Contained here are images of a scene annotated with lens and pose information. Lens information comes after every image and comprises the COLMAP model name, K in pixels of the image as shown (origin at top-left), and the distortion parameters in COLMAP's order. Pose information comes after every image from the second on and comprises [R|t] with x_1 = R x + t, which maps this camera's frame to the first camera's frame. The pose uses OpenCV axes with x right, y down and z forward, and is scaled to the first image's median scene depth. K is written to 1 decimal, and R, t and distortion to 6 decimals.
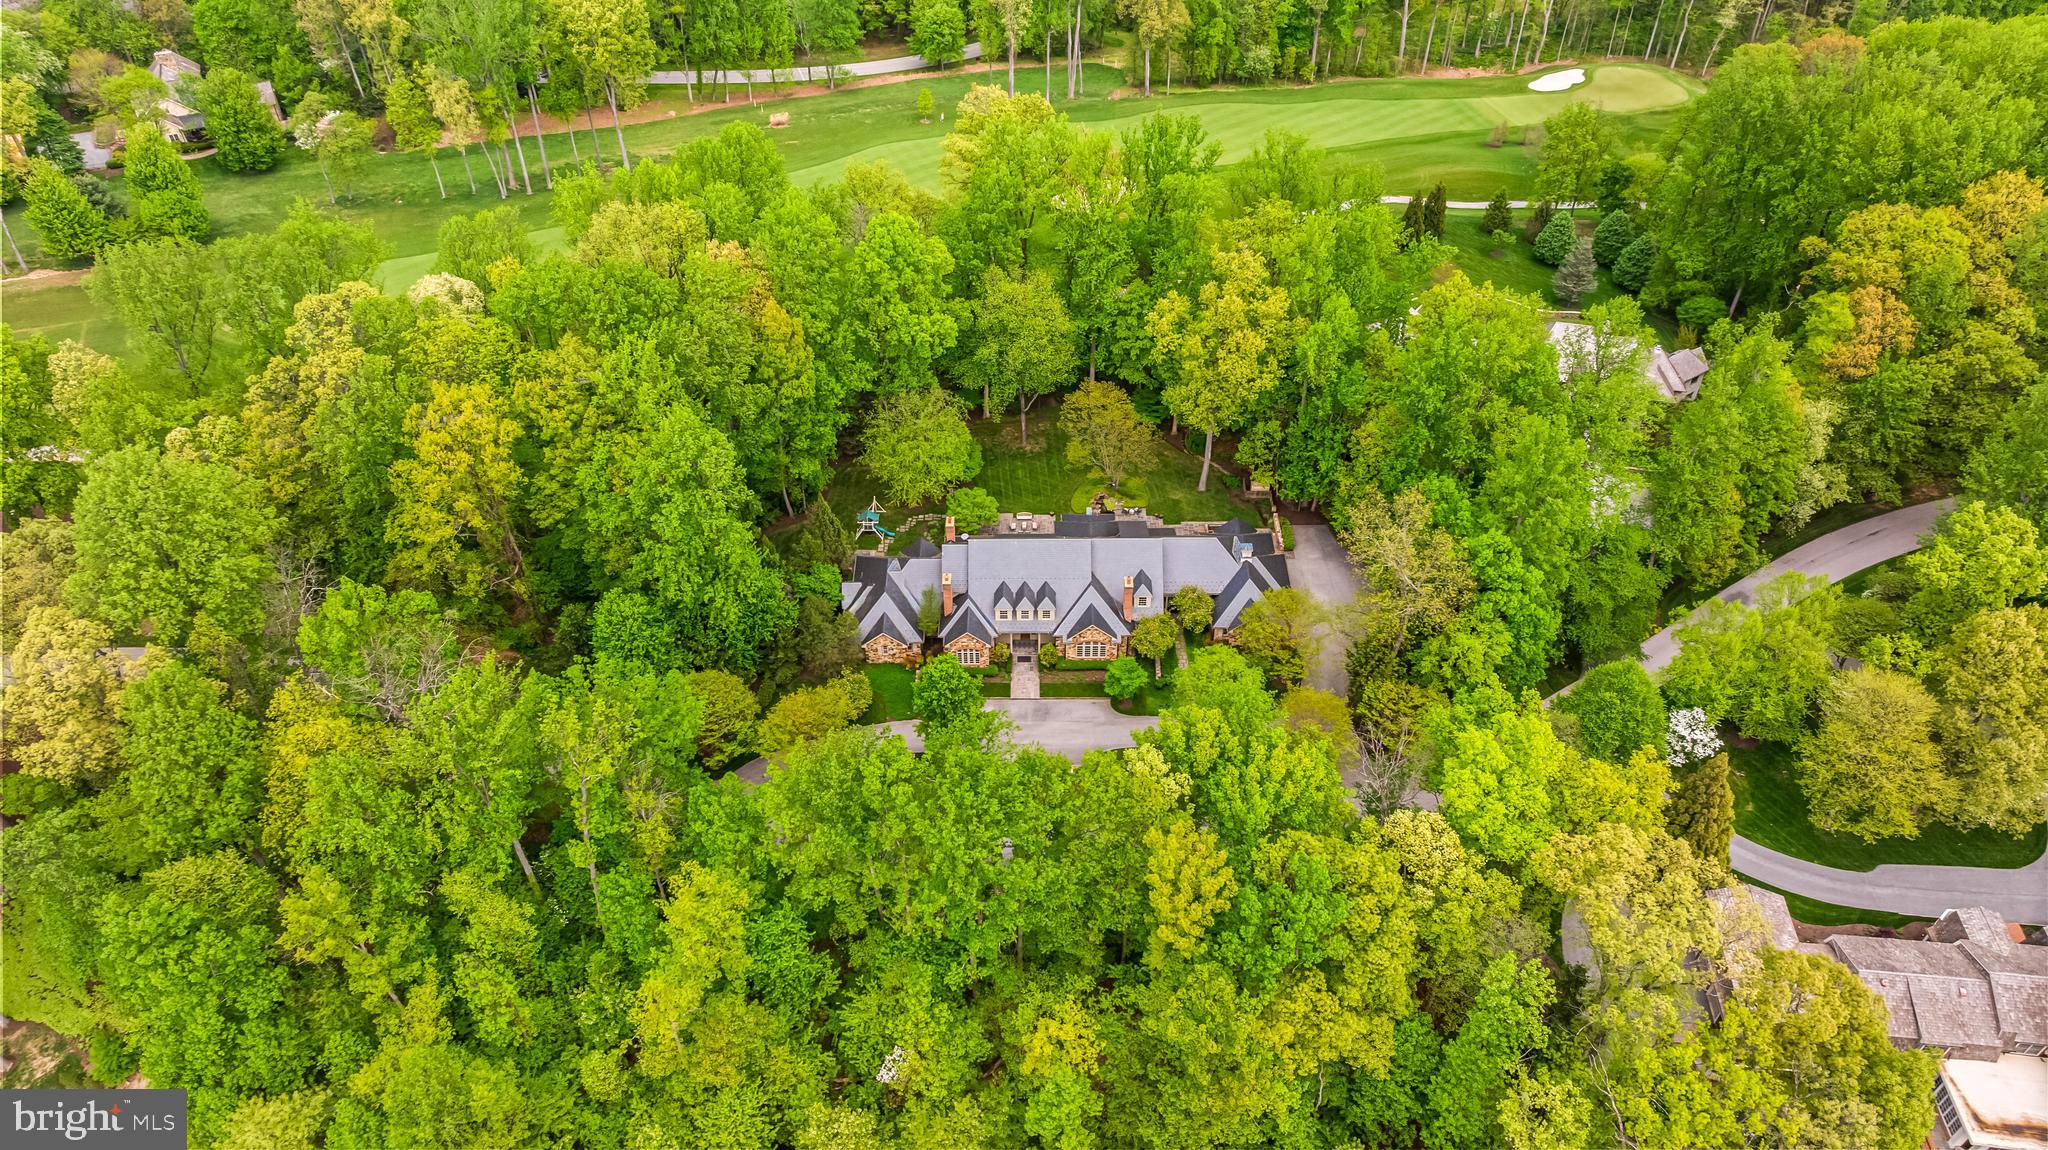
lens RADIAL K [[1442.4, 0, 1017.2], [0, 1442.4, 582.9], [0, 0, 1]] dist [-0.016179, 0.024414]
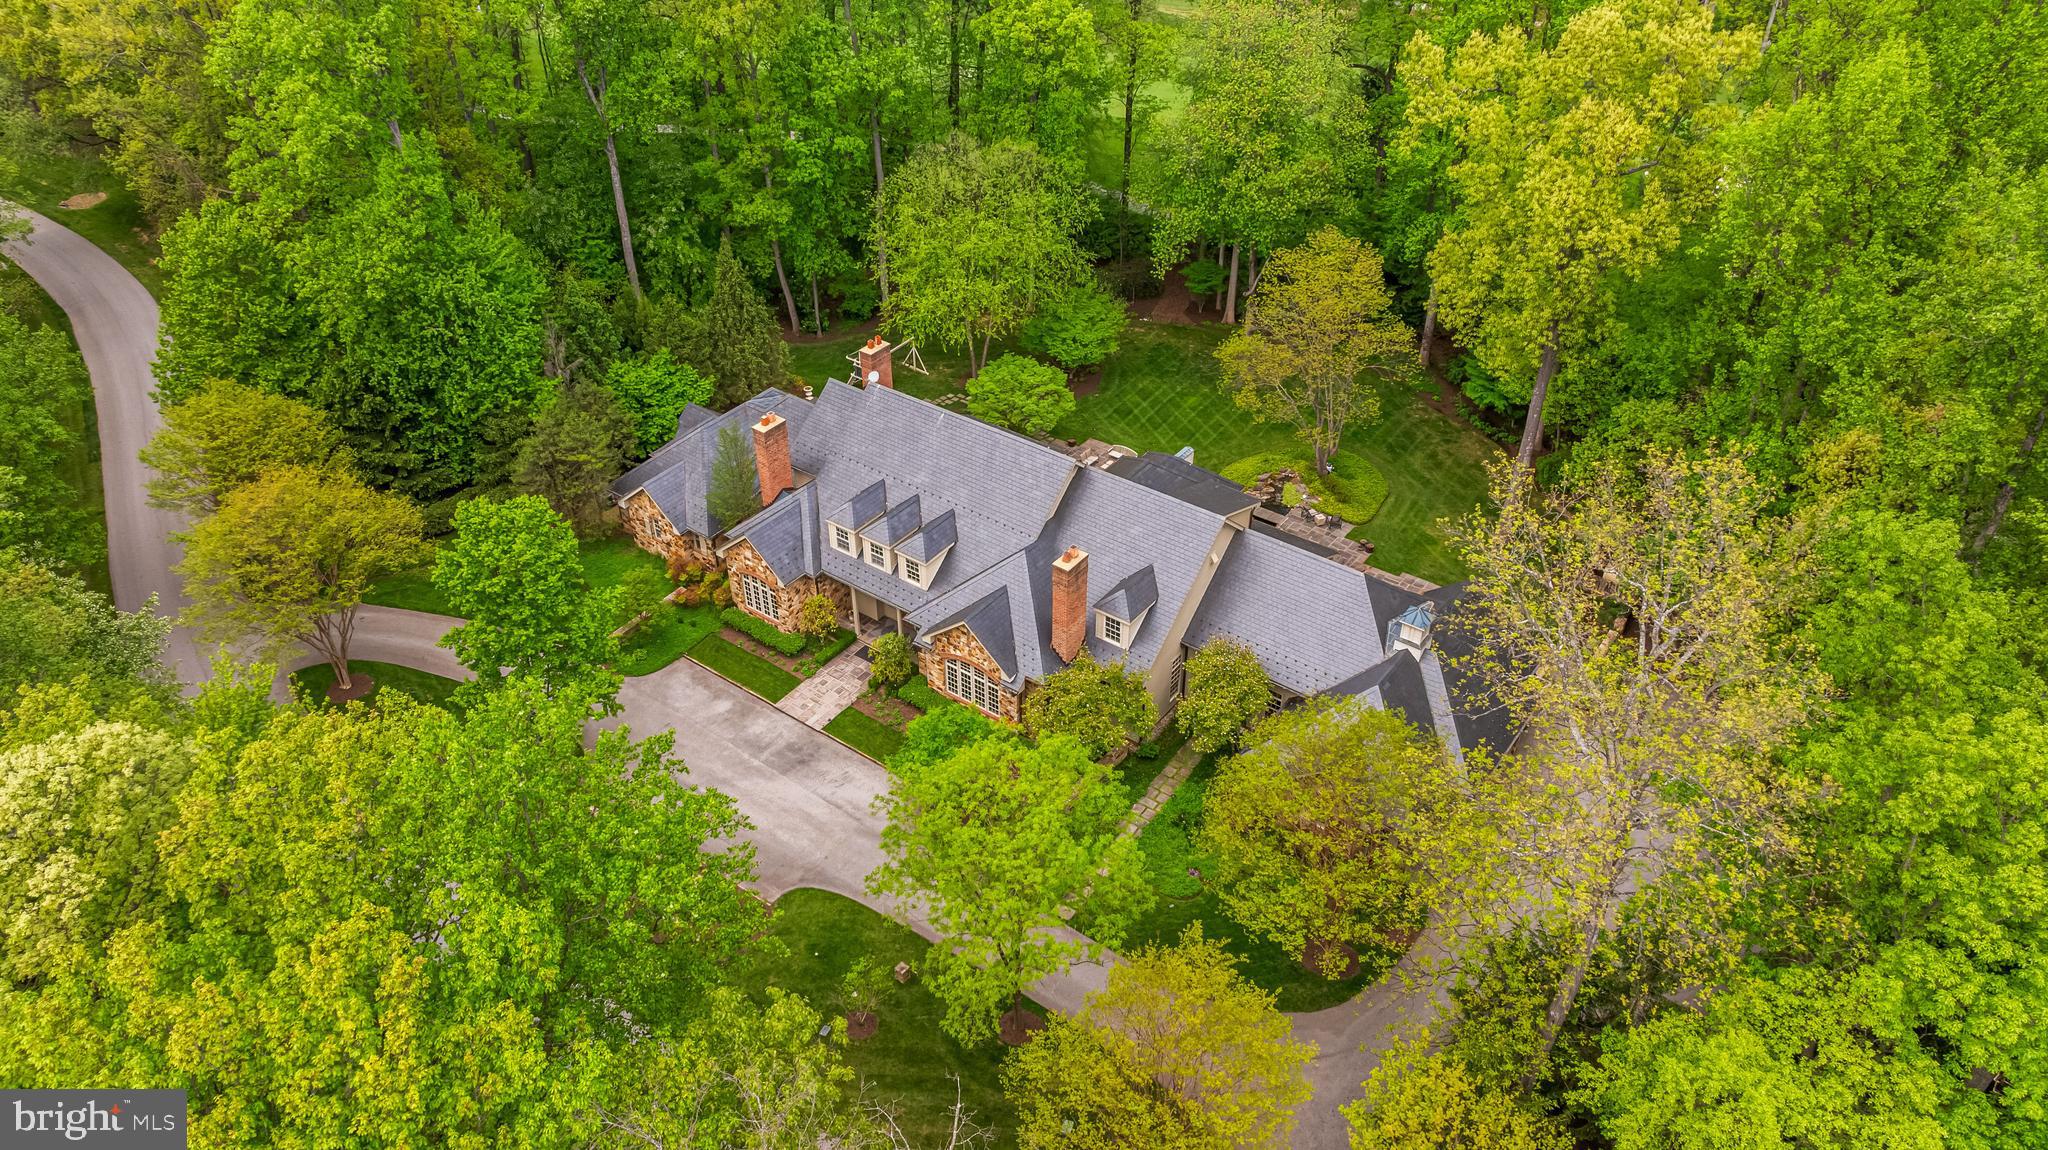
lens RADIAL K [[1442.4, 0, 1032.6], [0, 1442.4, 576.3], [0, 0, 1]] dist [-0.016179, 0.024414]
pose [[0.807914, 0.358496, -0.467713, 0.261836], [-0.409532, 0.912259, -0.008179, 0.011940], [0.423744, 0.198151, 0.883842, 0.610506]]
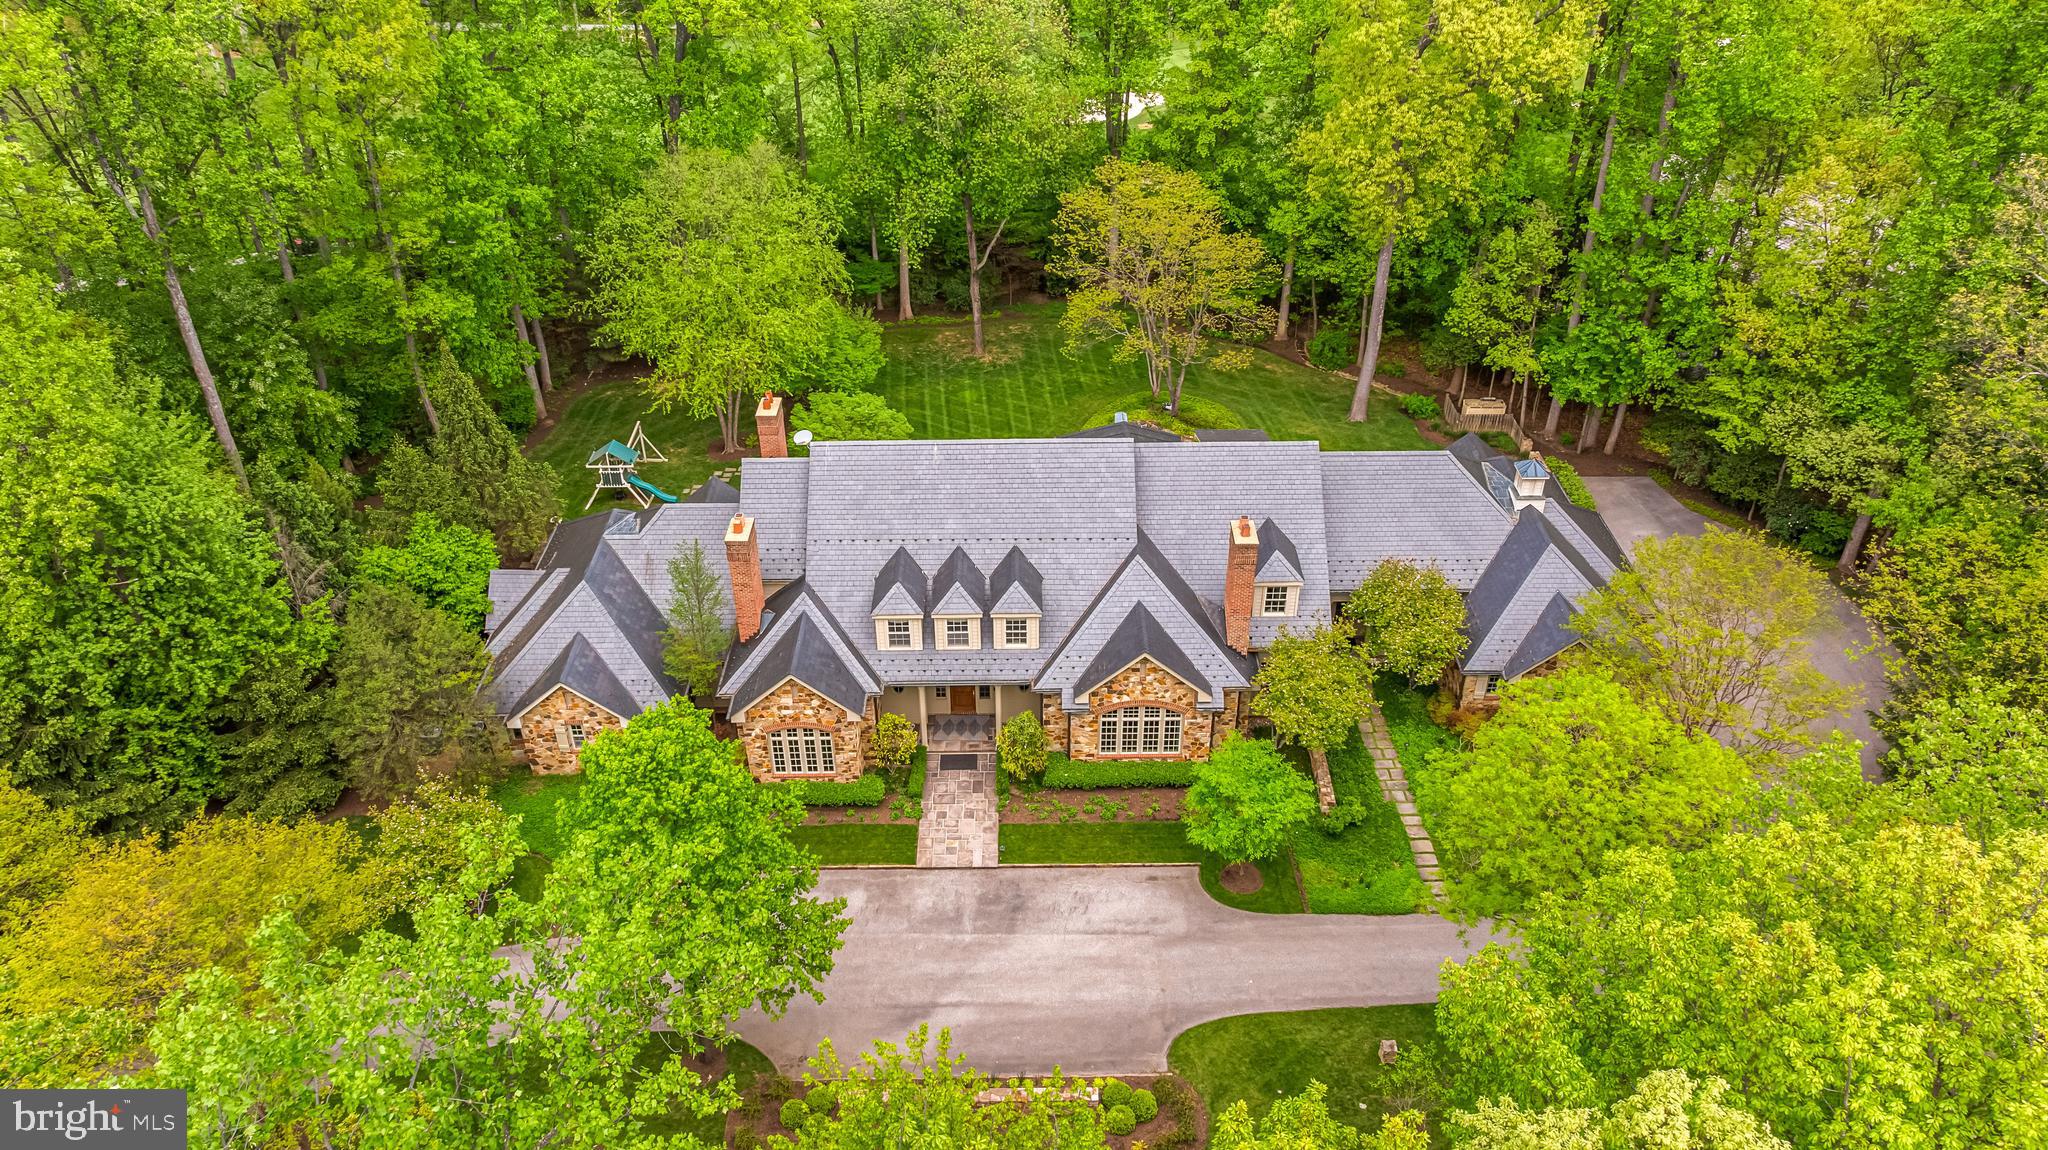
lens RADIAL K [[1442.4, 0, 1026.1], [0, 1442.4, 559.0], [0, 0, 1]] dist [-0.016179, 0.024414]
pose [[0.999947, -0.004051, 0.009448, 0.019276], [0.005537, 0.986619, -0.162950, 0.062897], [-0.008662, 0.162994, 0.986589, 0.634362]]
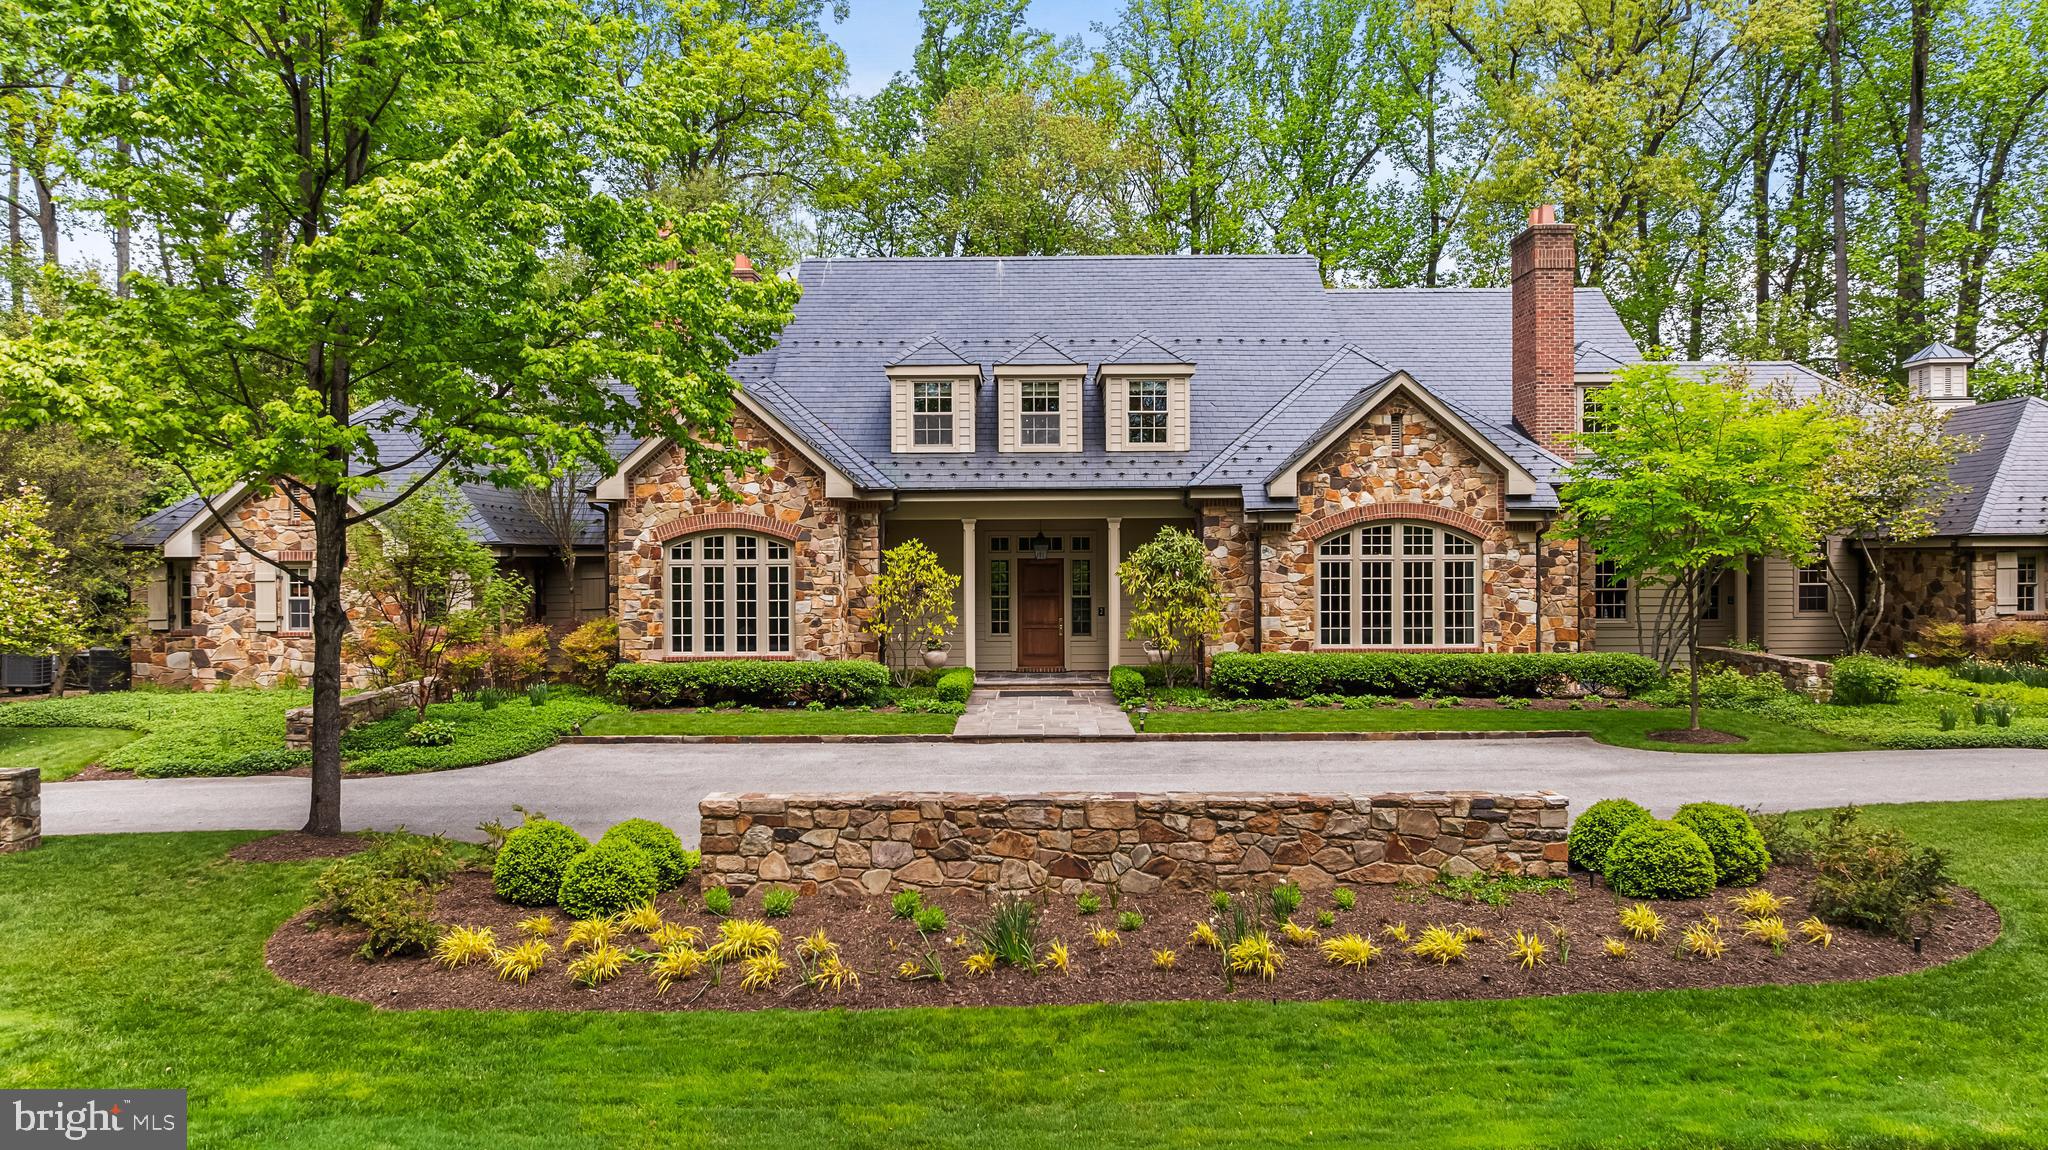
lens RADIAL K [[1442.4, 0, 1020.6], [0, 1442.4, 575.2], [0, 0, 1]] dist [-0.016179, 0.024414]
pose [[0.999987, 0.002554, -0.004348, 0.003721], [-0.004834, 0.731182, -0.682166, 0.172310], [0.001437, 0.682178, 0.731185, 0.864361]]
